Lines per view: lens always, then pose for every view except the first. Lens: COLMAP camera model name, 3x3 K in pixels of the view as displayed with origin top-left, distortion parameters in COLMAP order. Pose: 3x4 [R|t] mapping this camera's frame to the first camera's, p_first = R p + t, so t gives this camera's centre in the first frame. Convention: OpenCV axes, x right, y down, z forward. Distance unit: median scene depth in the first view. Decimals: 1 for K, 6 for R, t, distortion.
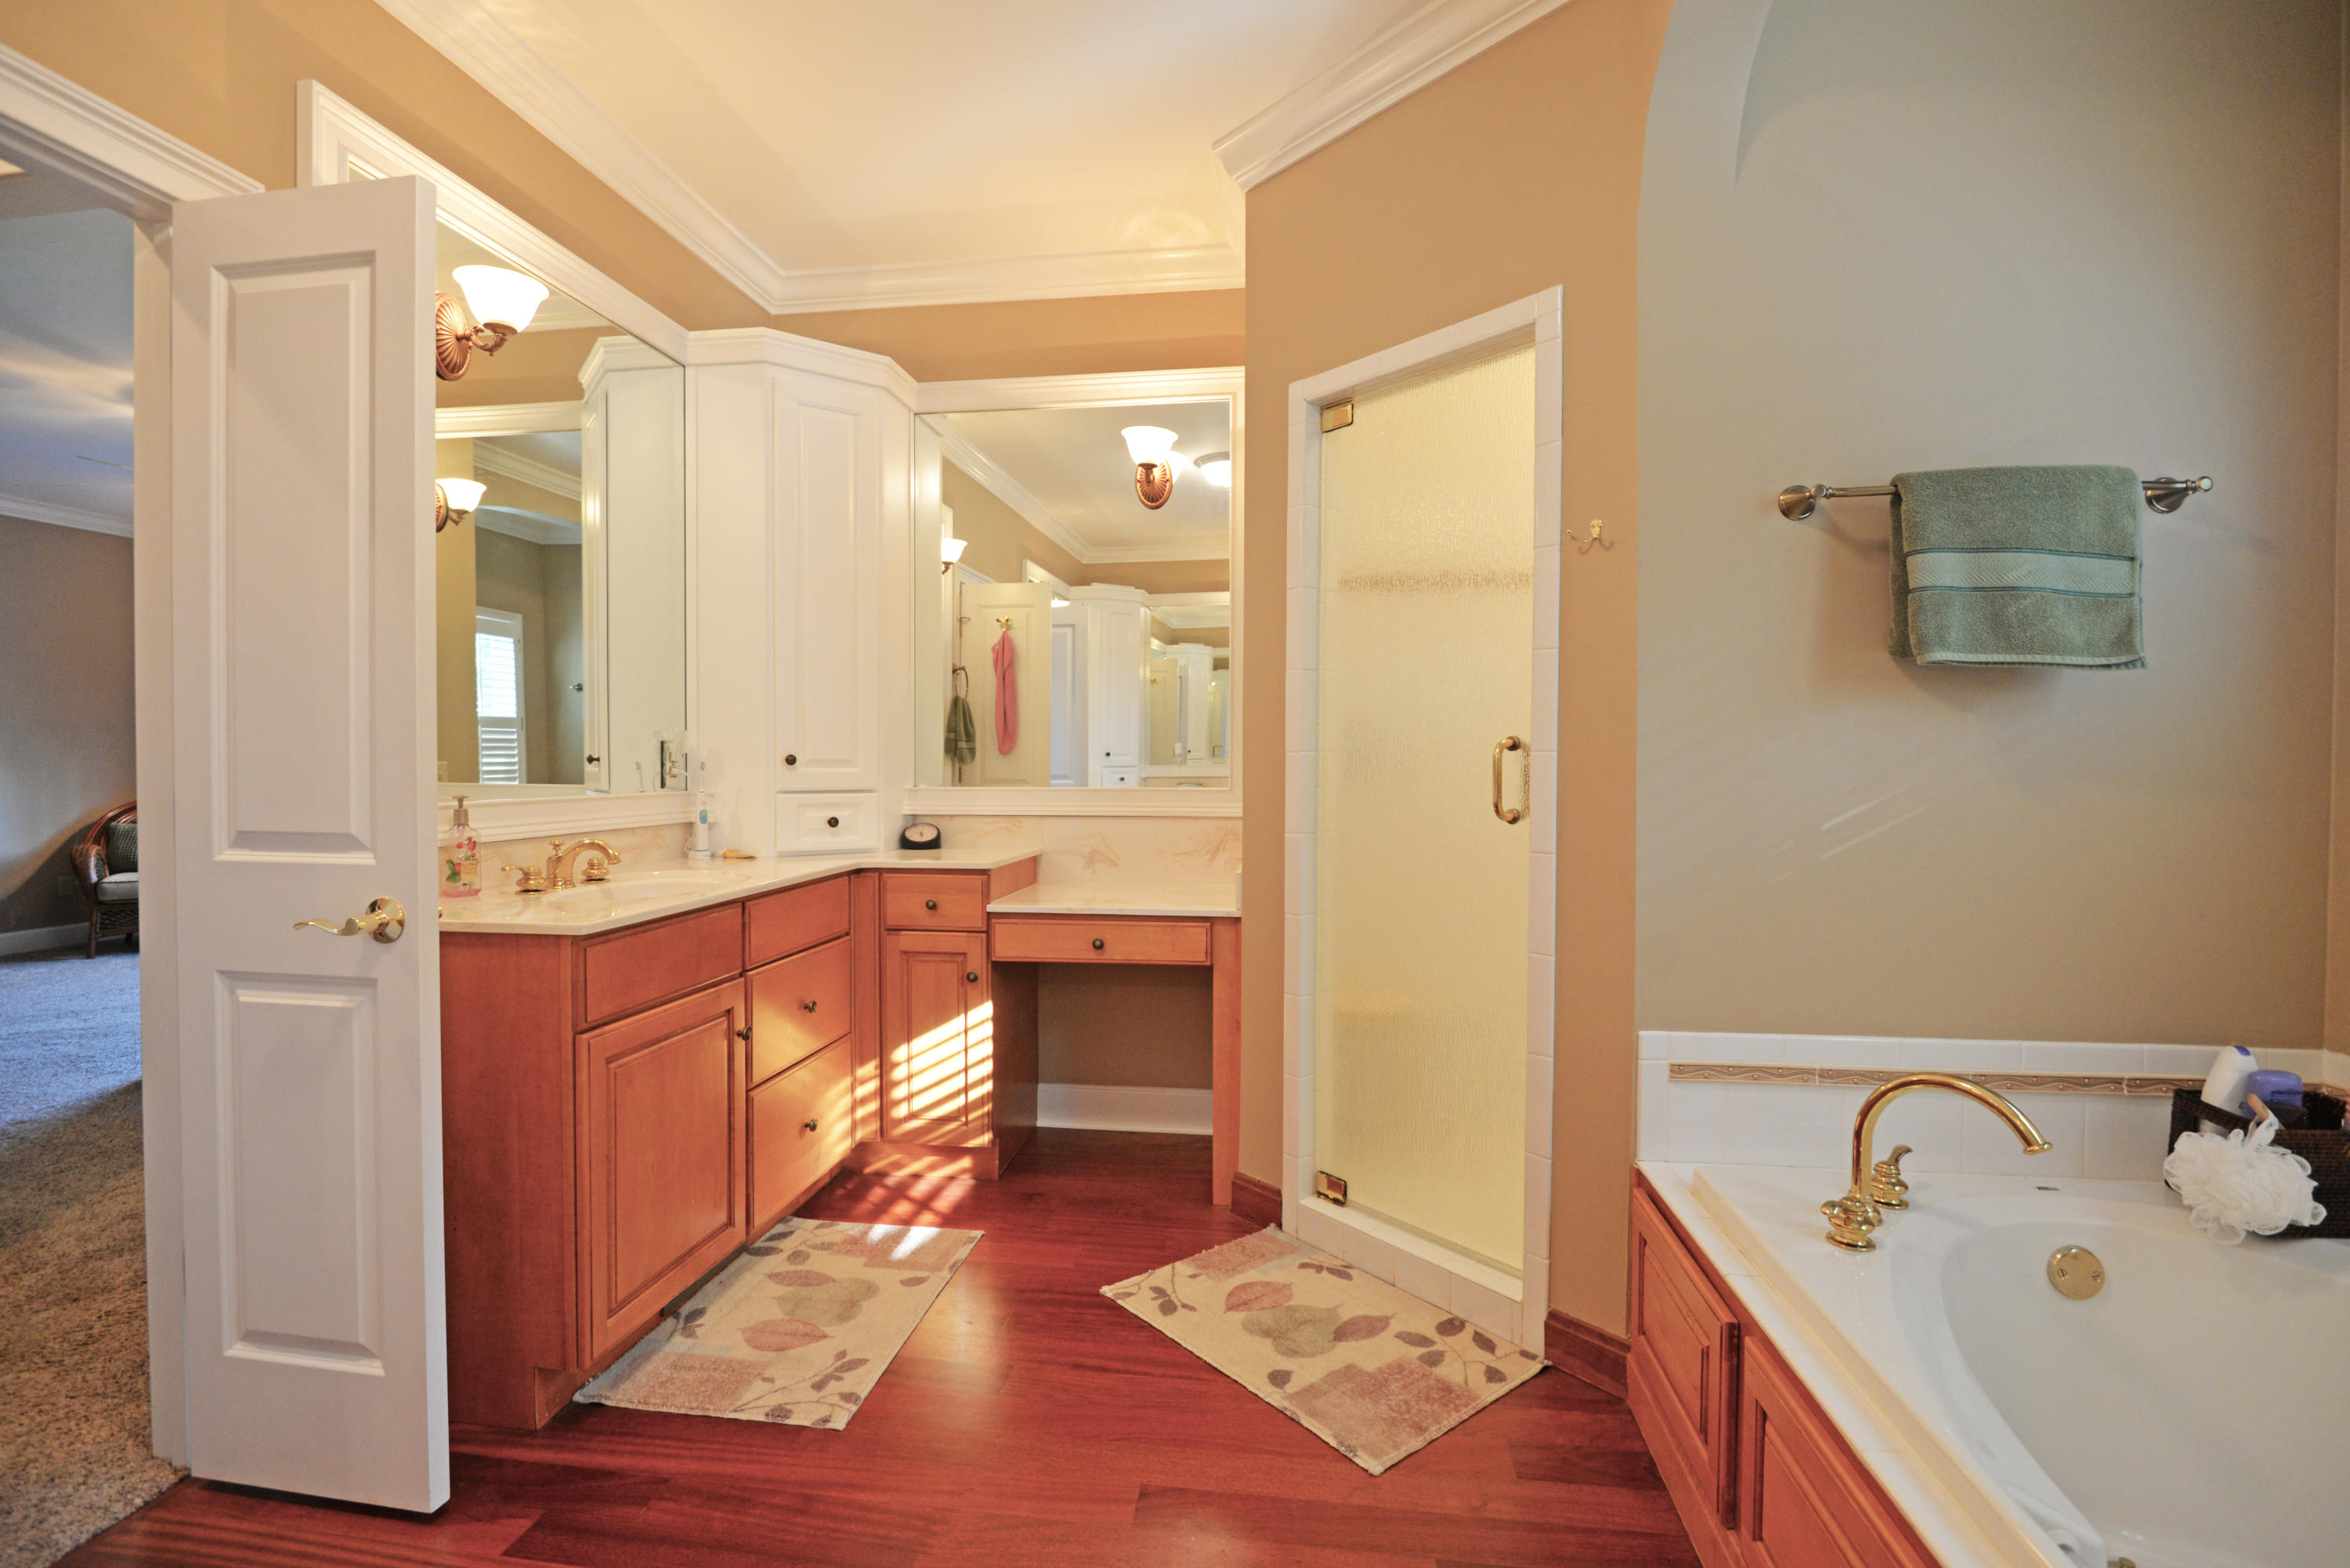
lens RADIAL K [[1077.8, 0, 1170.3], [0, 1077.8, 777.7], [0, 0, 1]] dist [-0.006111, -0.006860]
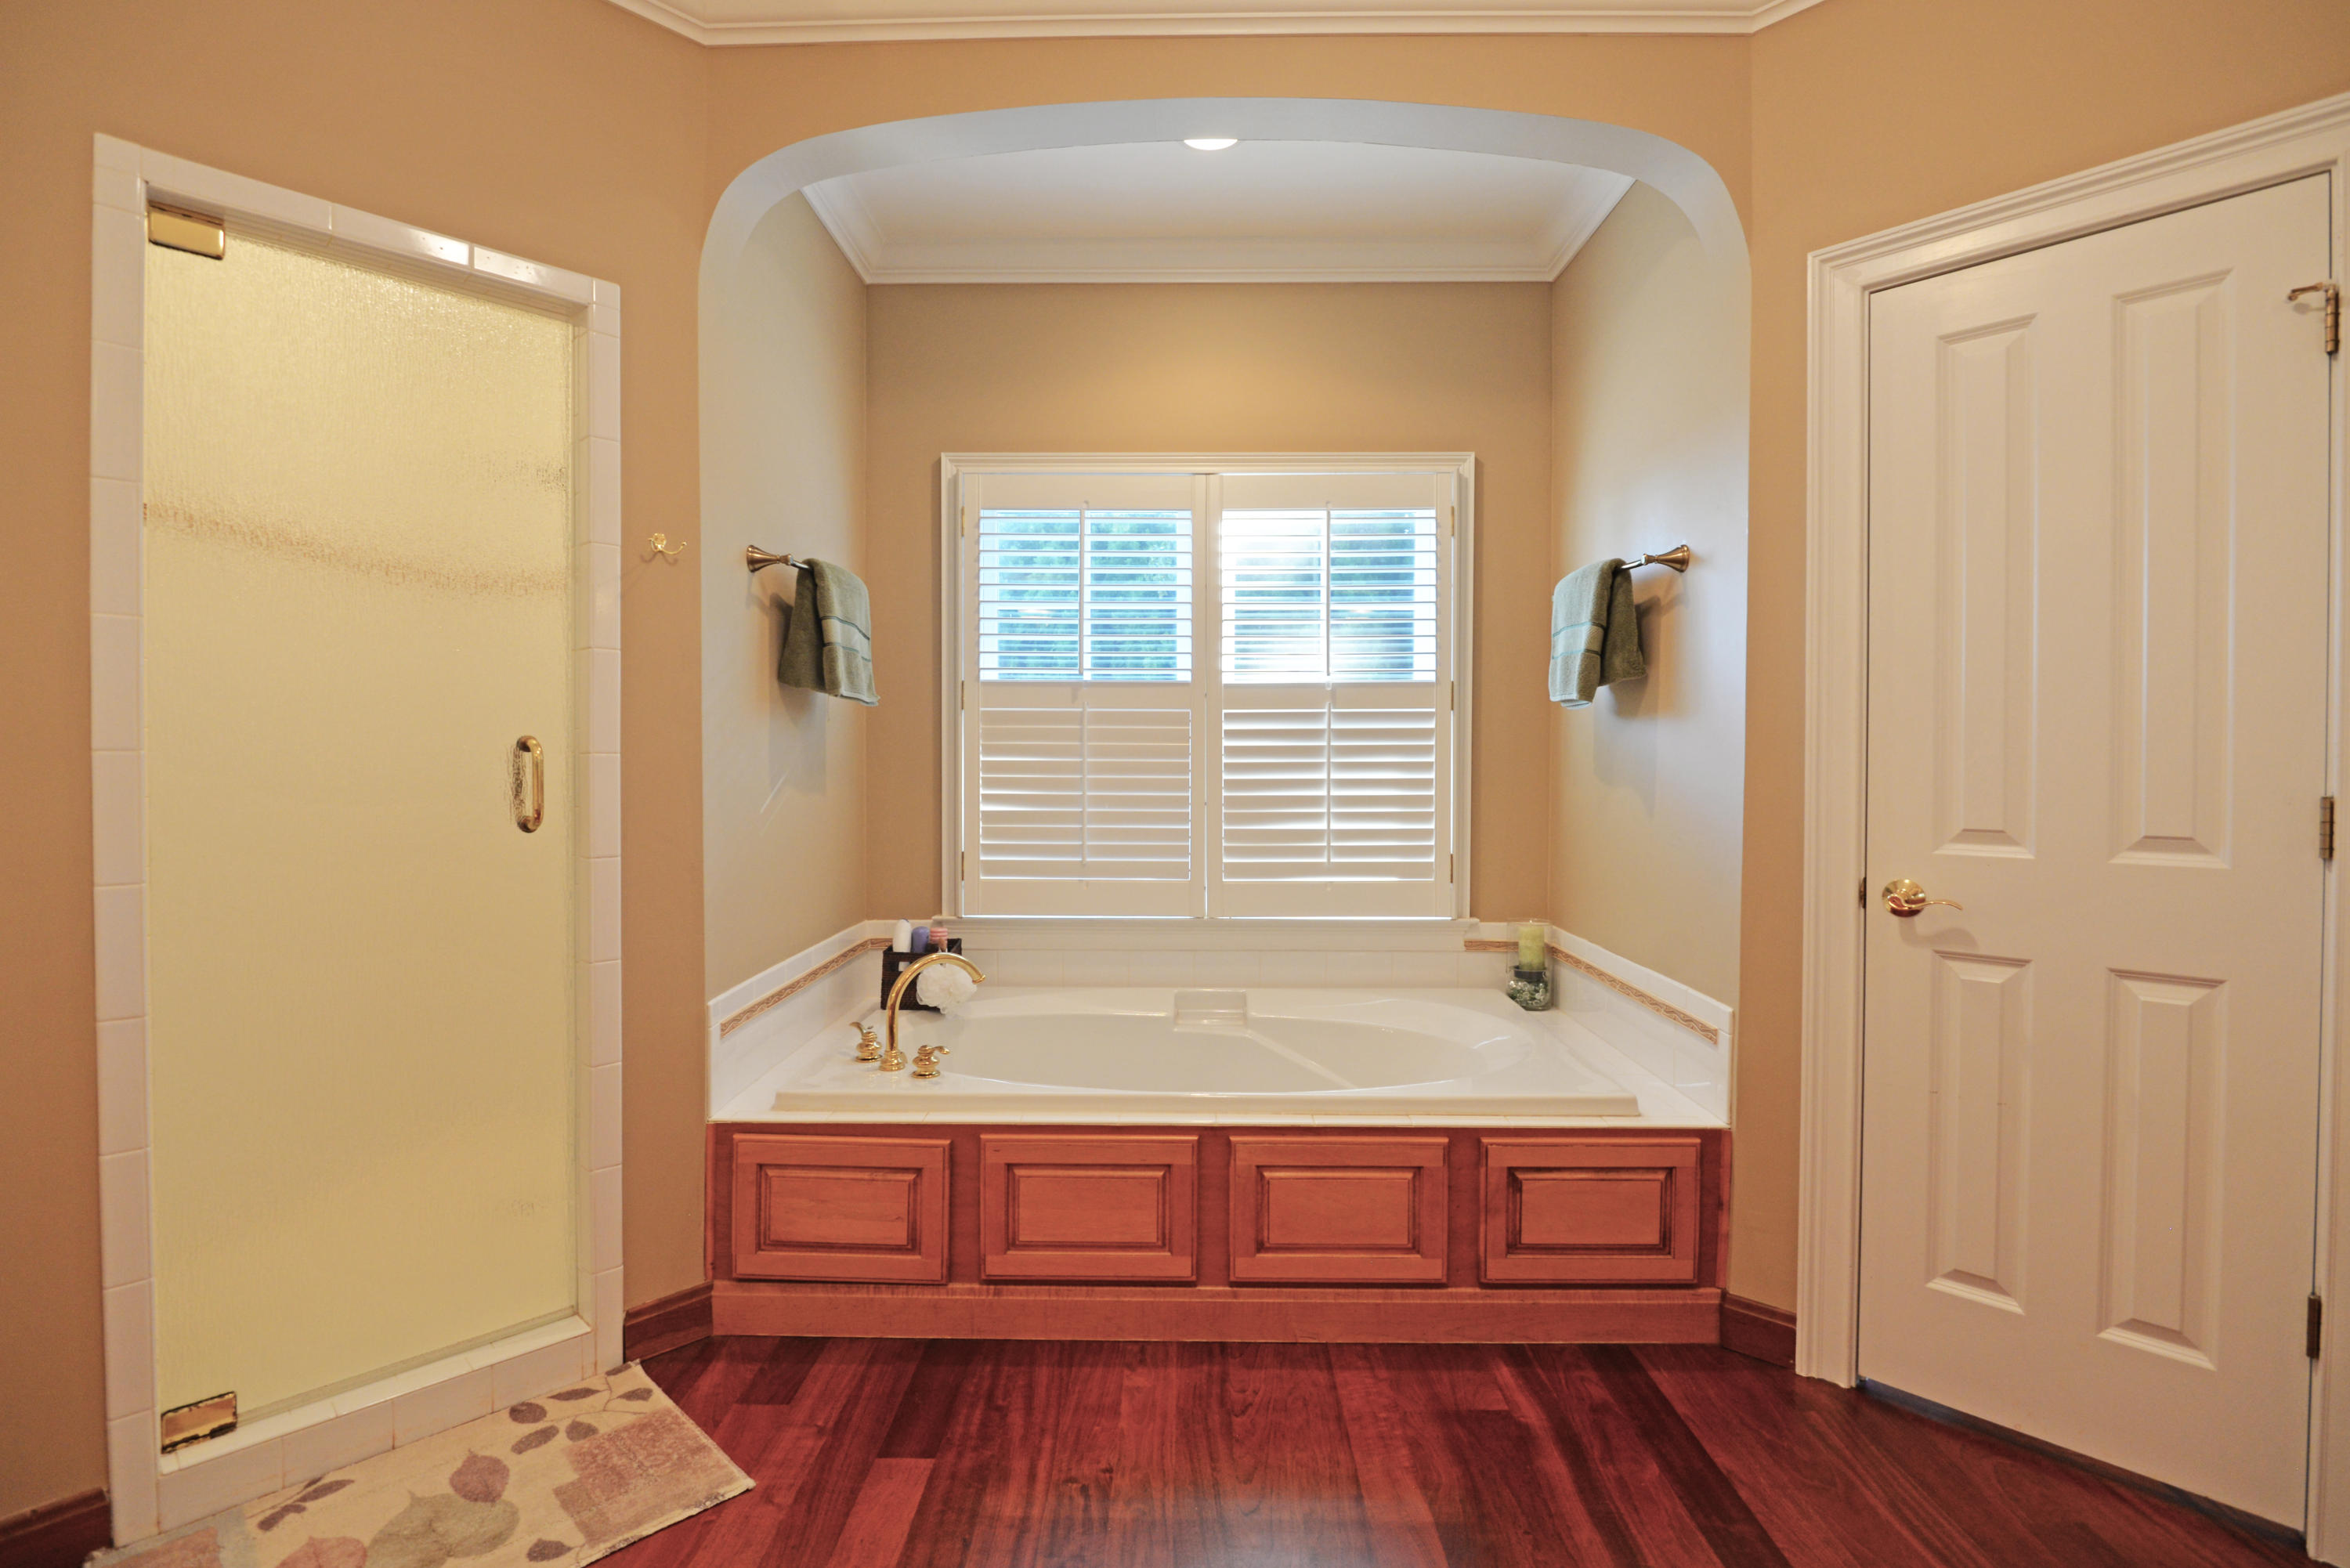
lens RADIAL K [[1077.8, 0, 1186.0], [0, 1077.8, 776.4], [0, 0, 1]] dist [-0.006111, -0.006860]
pose [[-0.127331, -0.019130, 0.991676, -0.656904], [0.017553, 0.999614, 0.021537, -0.013258], [-0.991705, 0.020149, -0.126946, 0.573010]]
